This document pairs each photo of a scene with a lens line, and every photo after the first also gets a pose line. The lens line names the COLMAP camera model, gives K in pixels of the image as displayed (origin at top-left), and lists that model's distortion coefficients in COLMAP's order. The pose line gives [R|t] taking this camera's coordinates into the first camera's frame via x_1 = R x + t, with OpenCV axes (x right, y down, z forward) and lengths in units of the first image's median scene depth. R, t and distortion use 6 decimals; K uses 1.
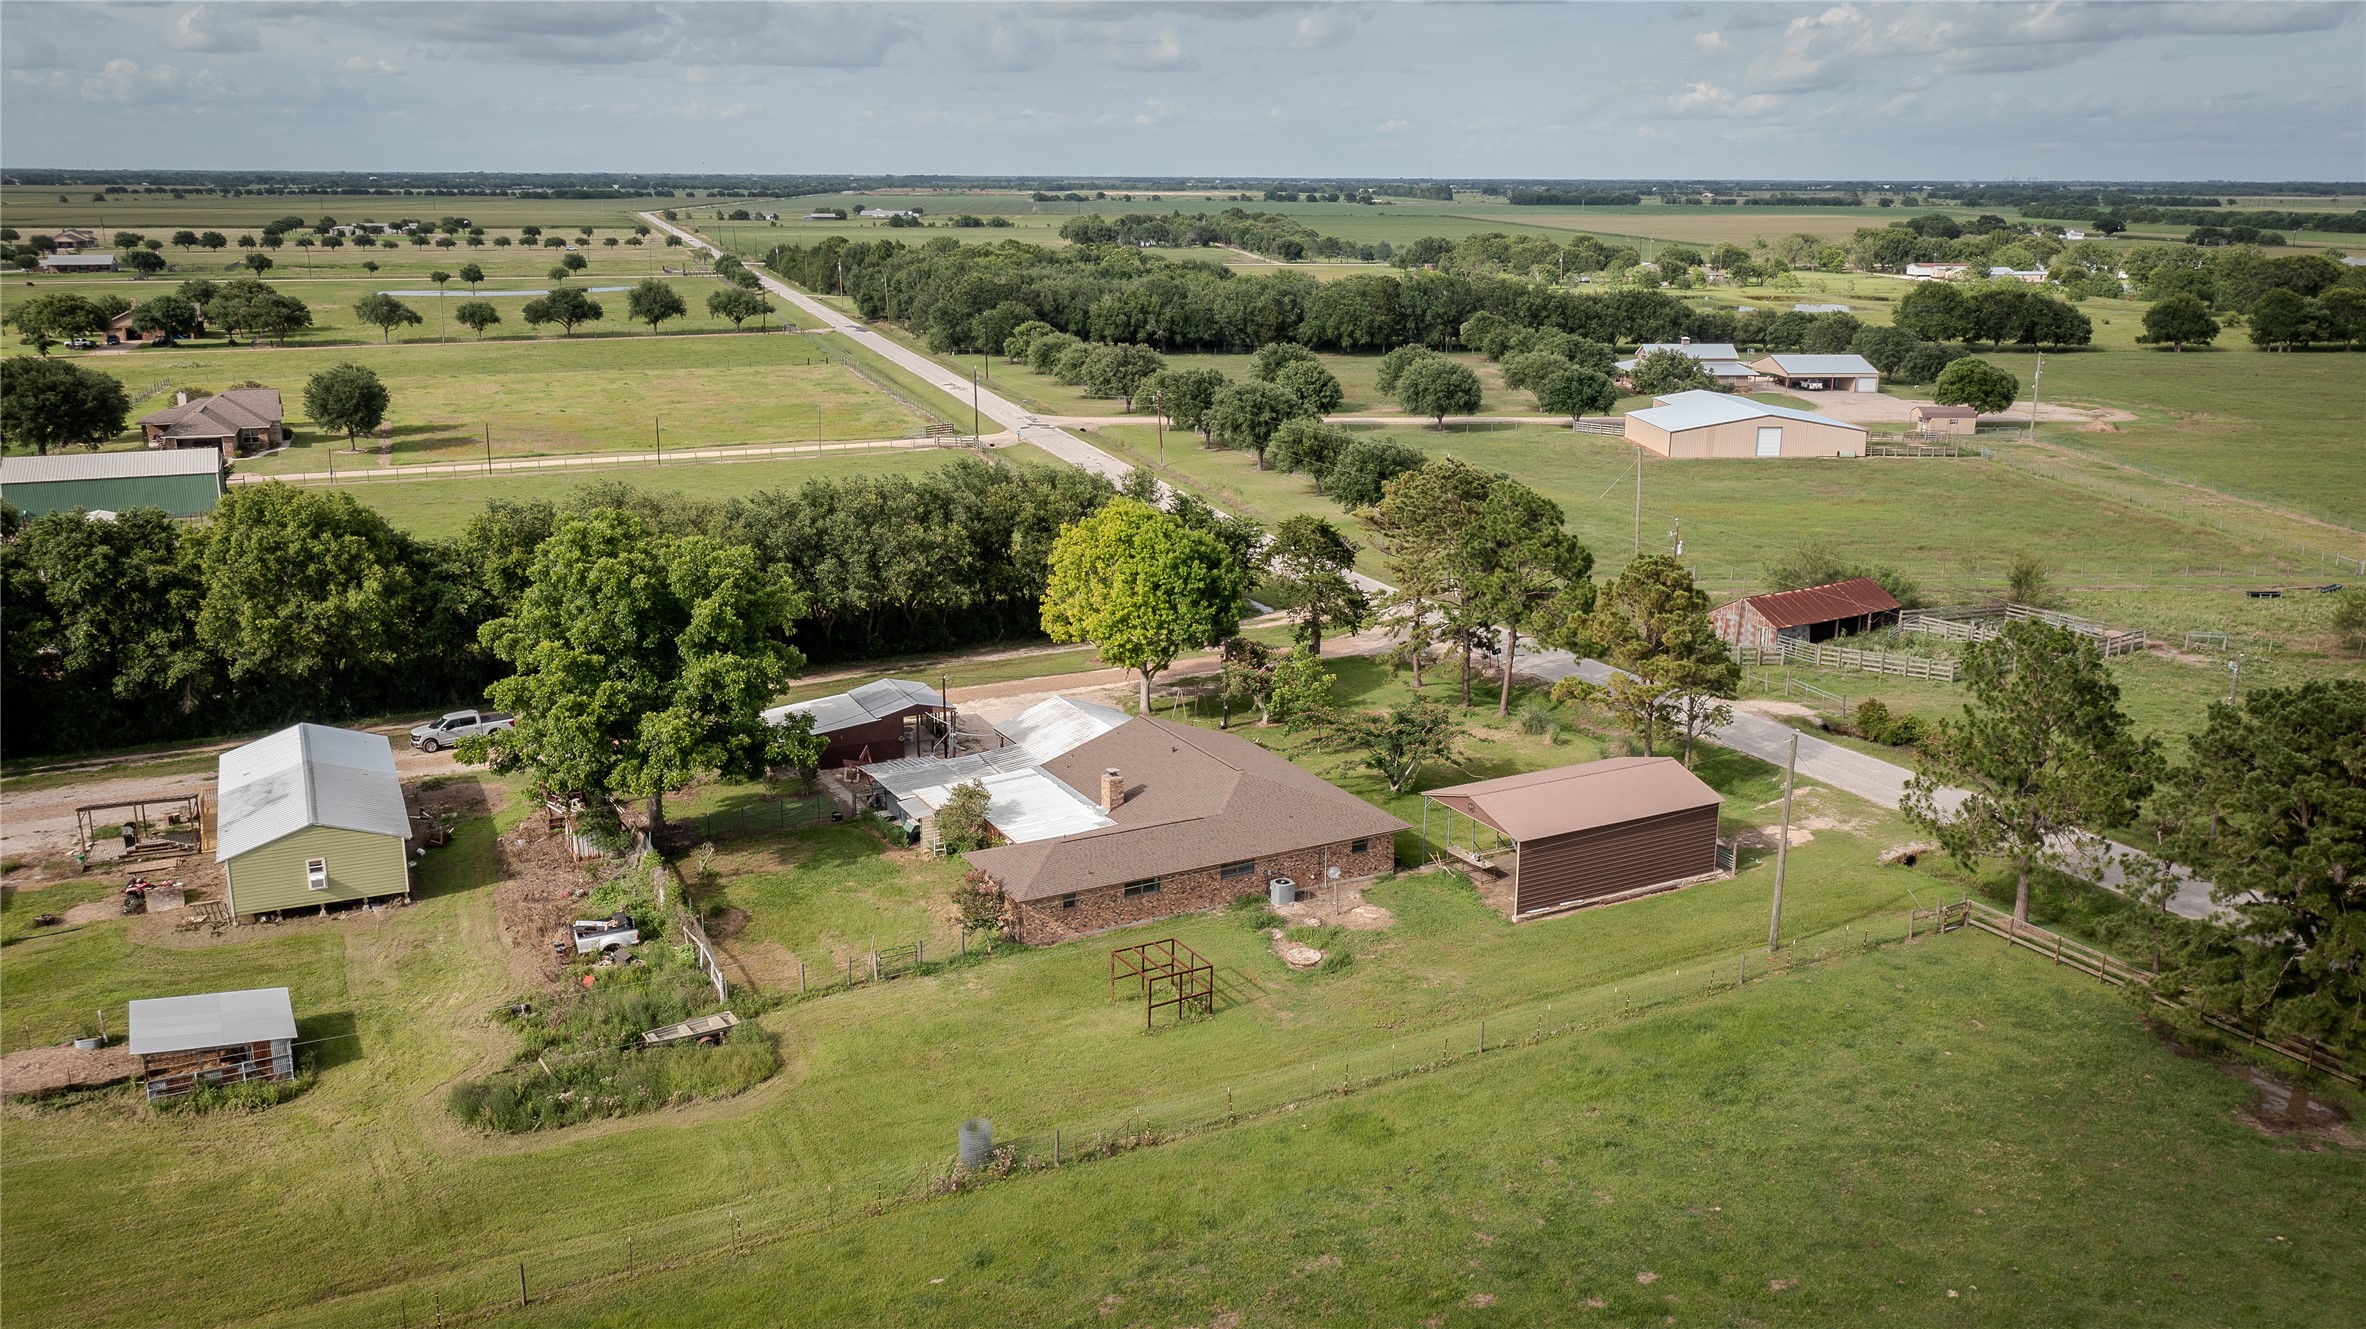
lens RADIAL K [[1853.8, 0, 1177.9], [0, 1853.8, 666.6], [0, 0, 1]] dist [-0.005318, 0.004232]
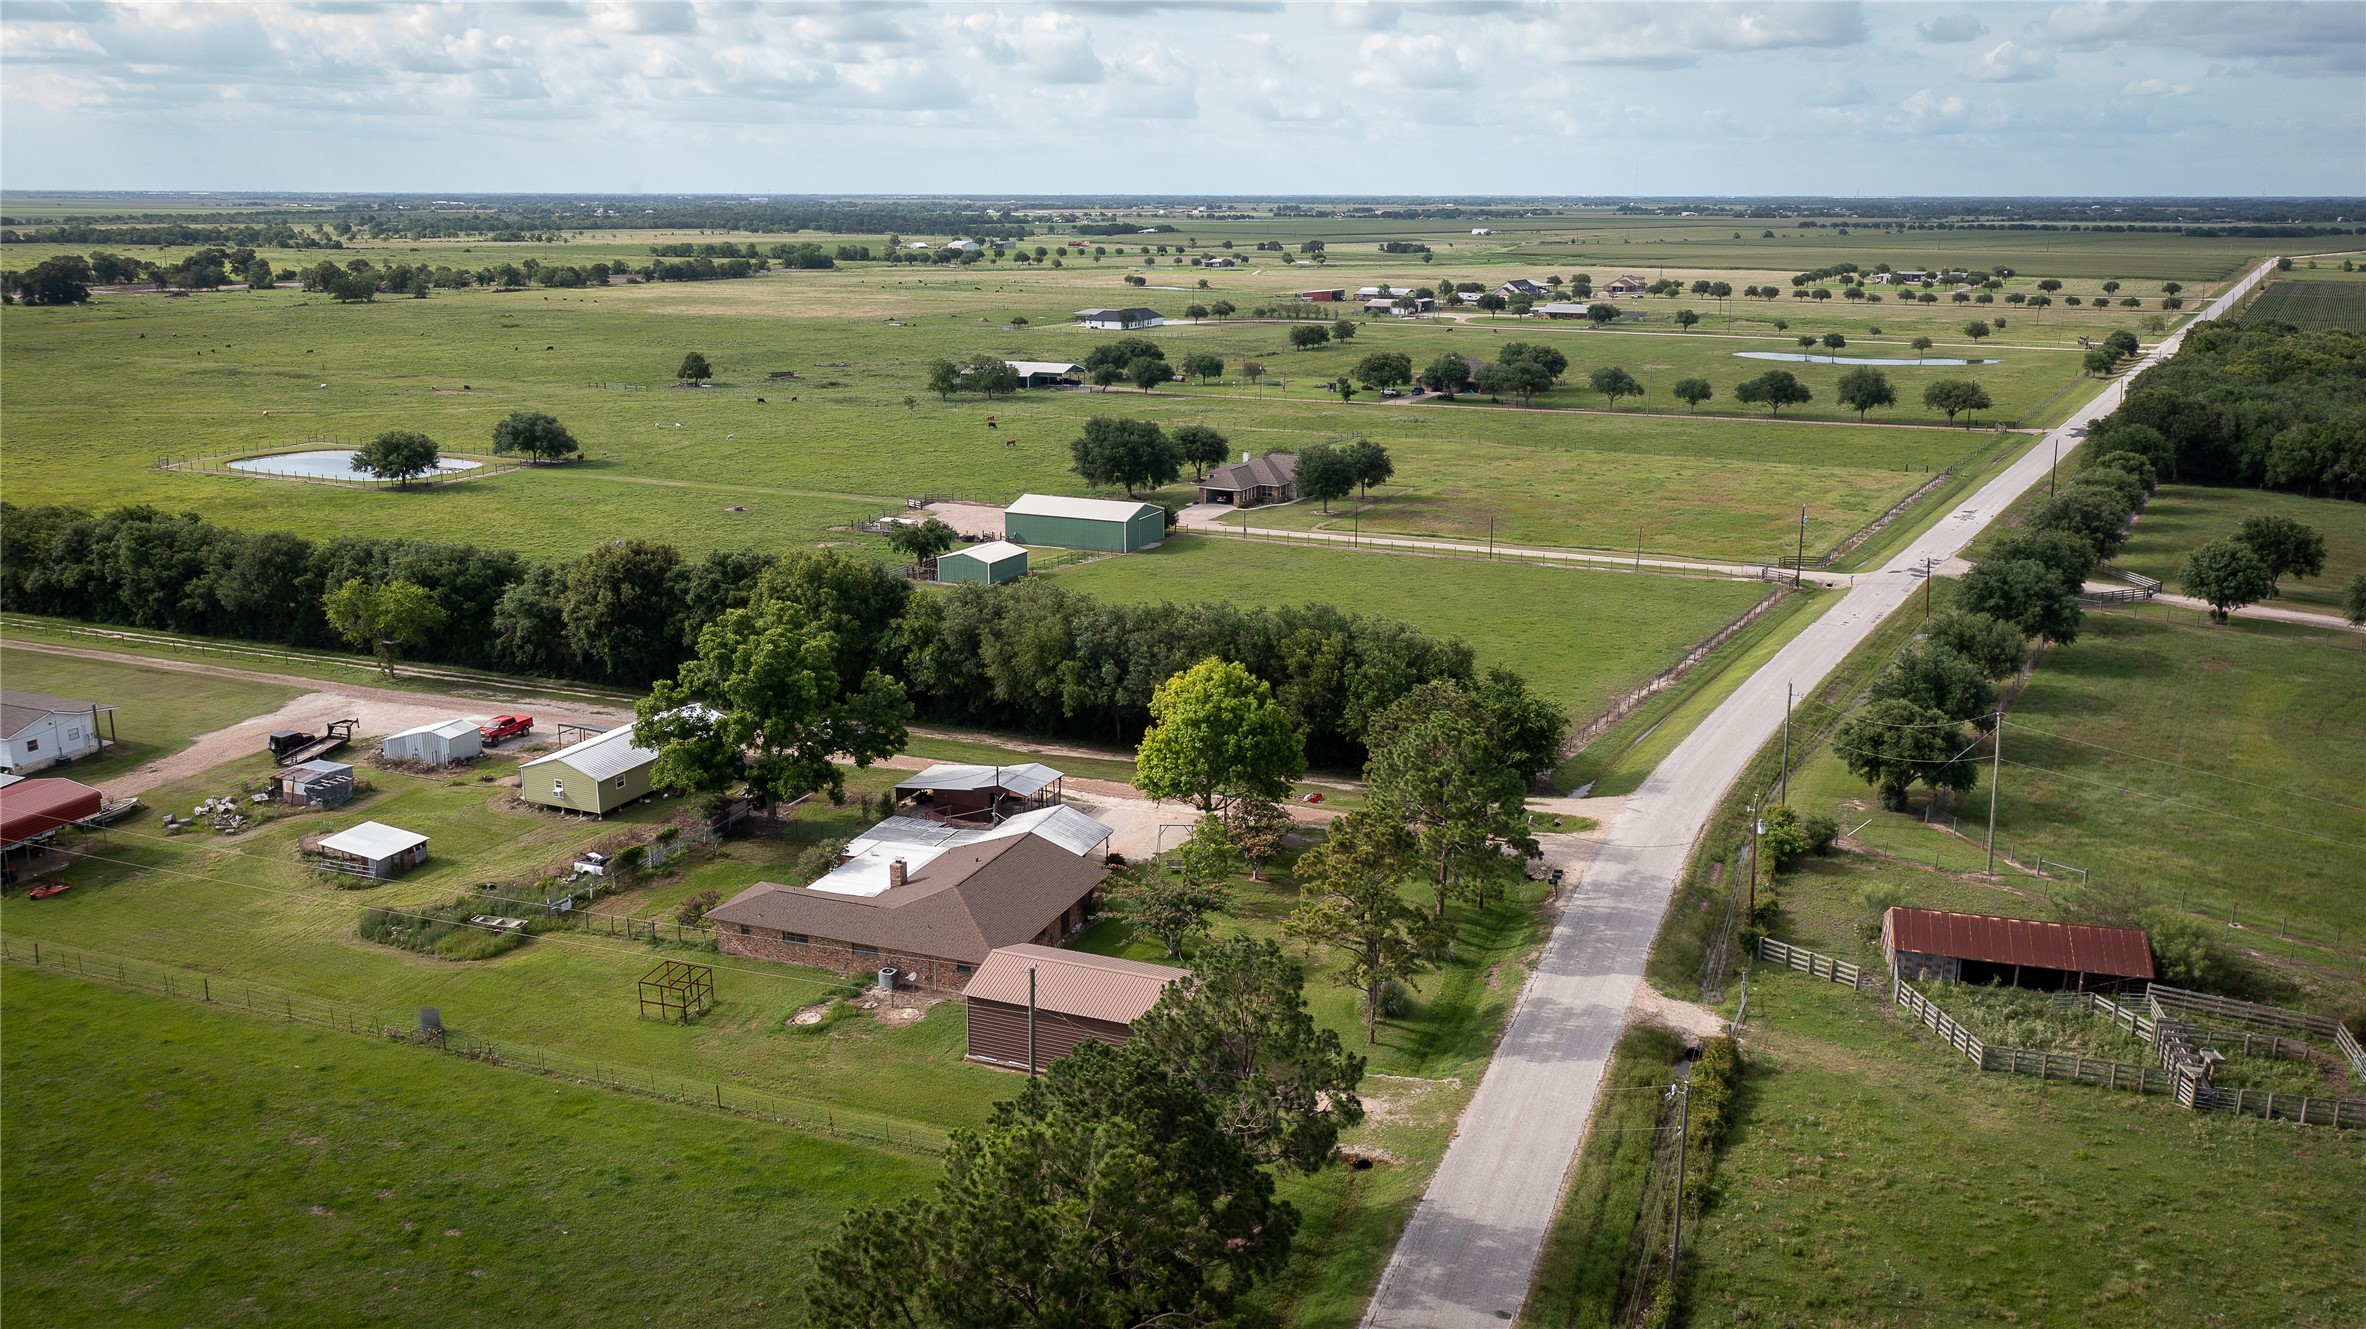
lens RADIAL K [[1853.8, 0, 1173.9], [0, 1853.8, 668.8], [0, 0, 1]] dist [-0.005318, 0.004232]
pose [[0.643356, 0.184419, -0.743023, 1.070155], [-0.192343, 0.978358, 0.076287, -0.219127], [0.741011, 0.093835, 0.664904, 0.260948]]
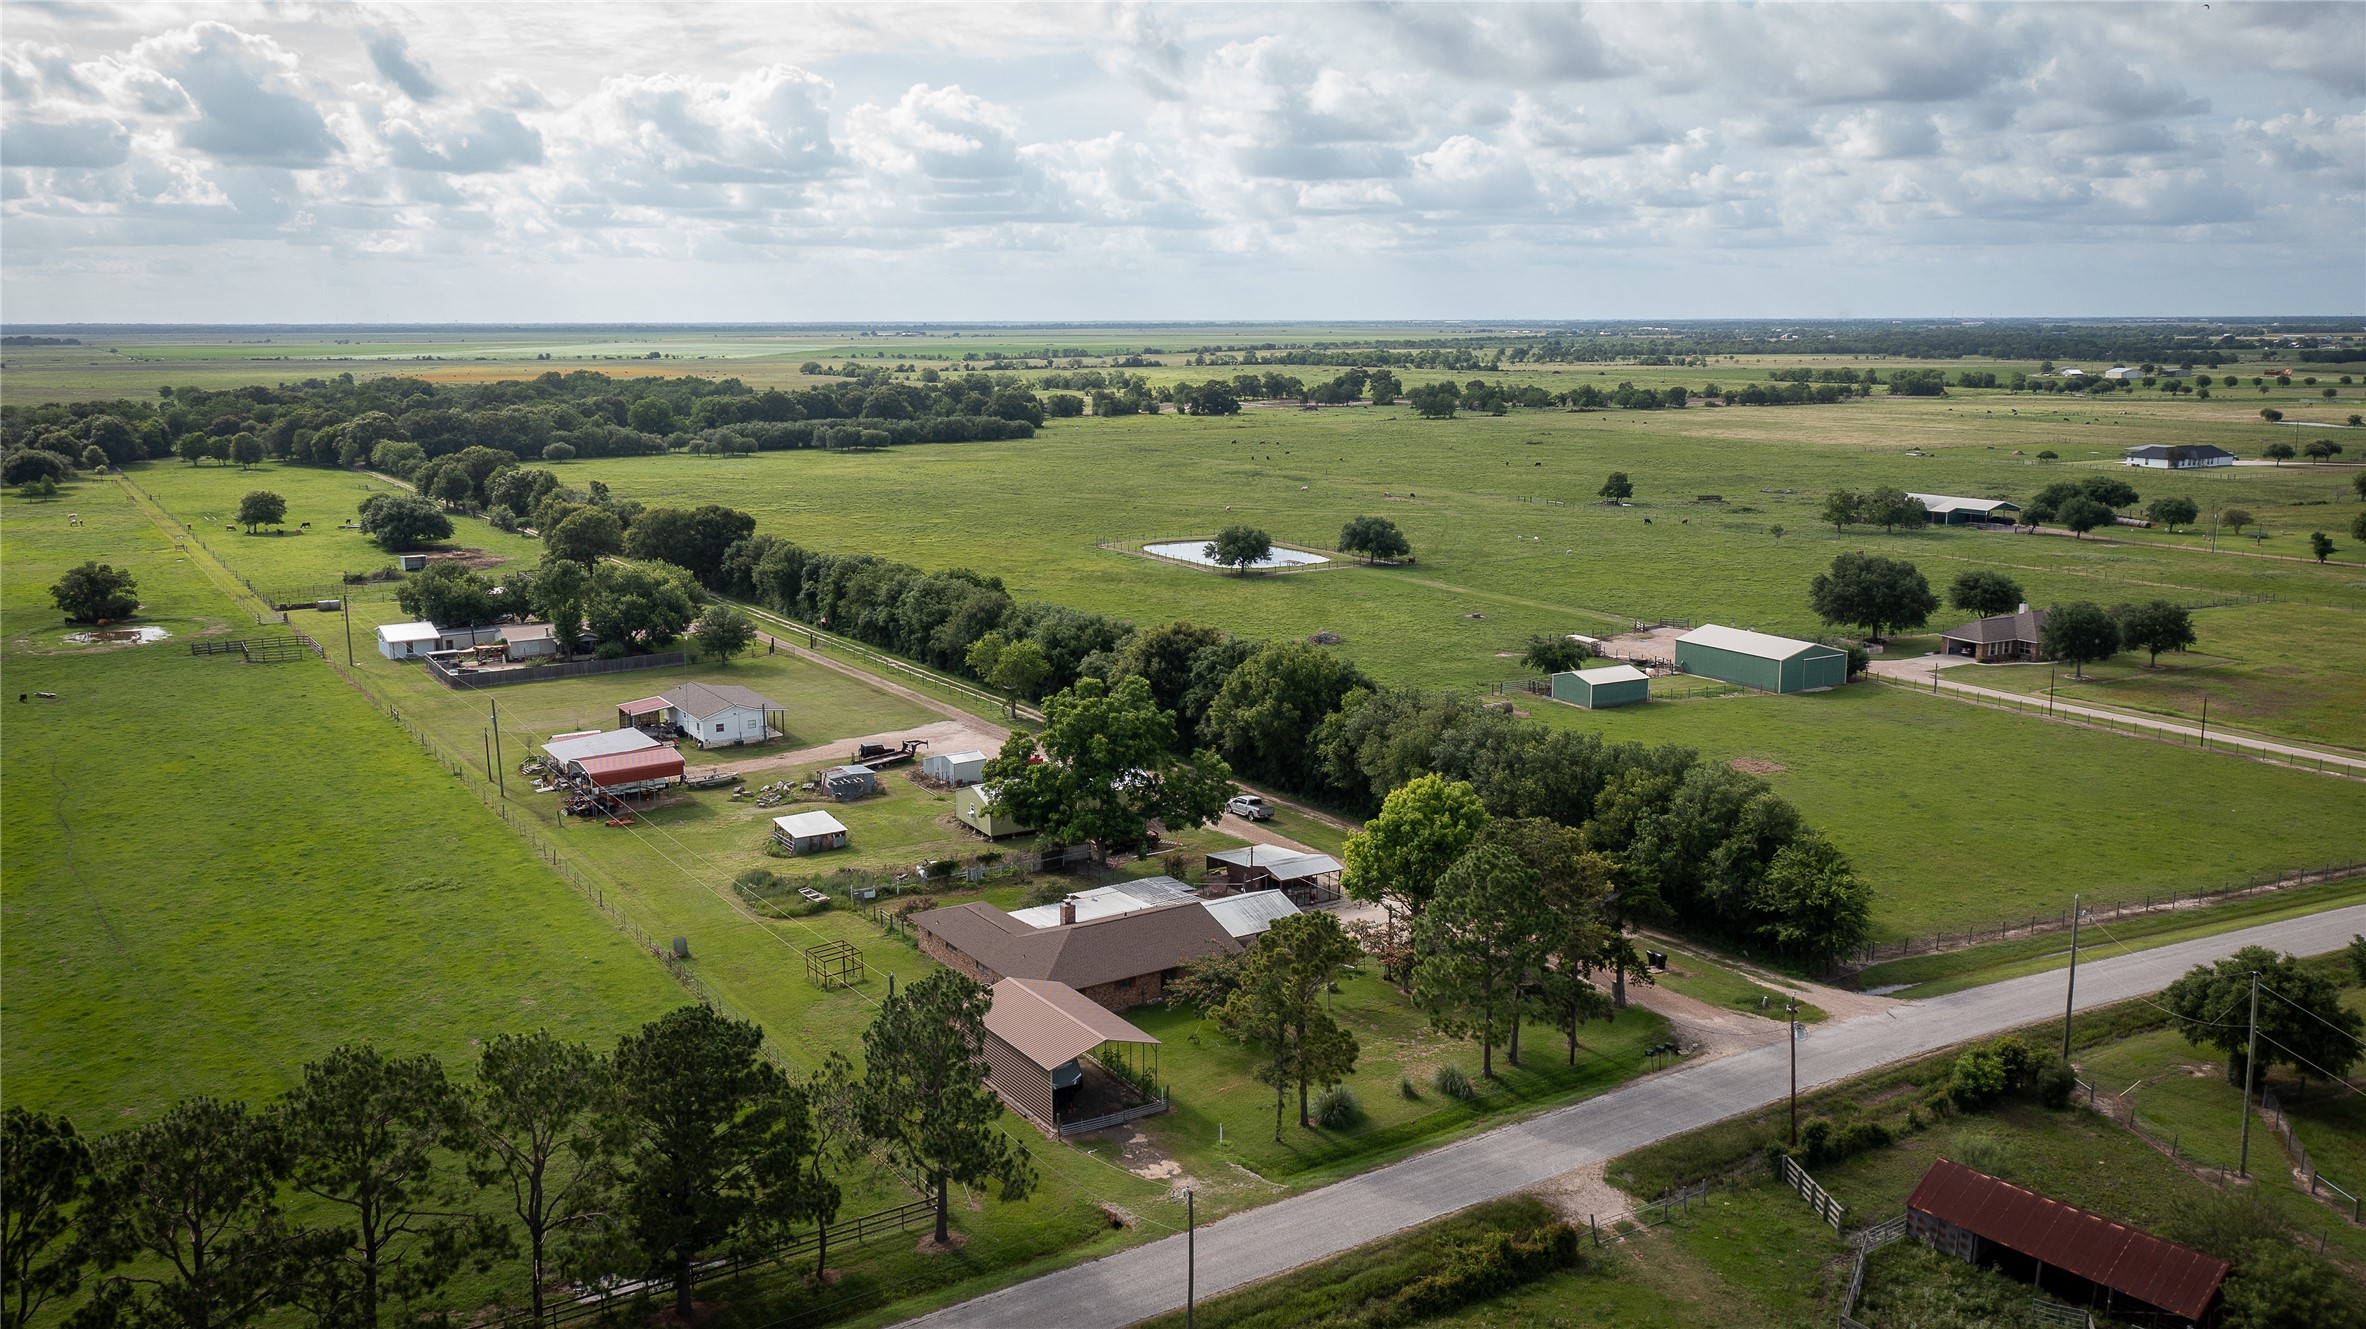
lens RADIAL K [[1853.8, 0, 1170.8], [0, 1853.8, 661.3], [0, 0, 1]] dist [-0.005318, 0.004232]
pose [[0.068557, 0.171734, -0.982755, 1.452863], [-0.246534, 0.957438, 0.150112, -0.386107], [0.966706, 0.231991, 0.107978, 0.892769]]
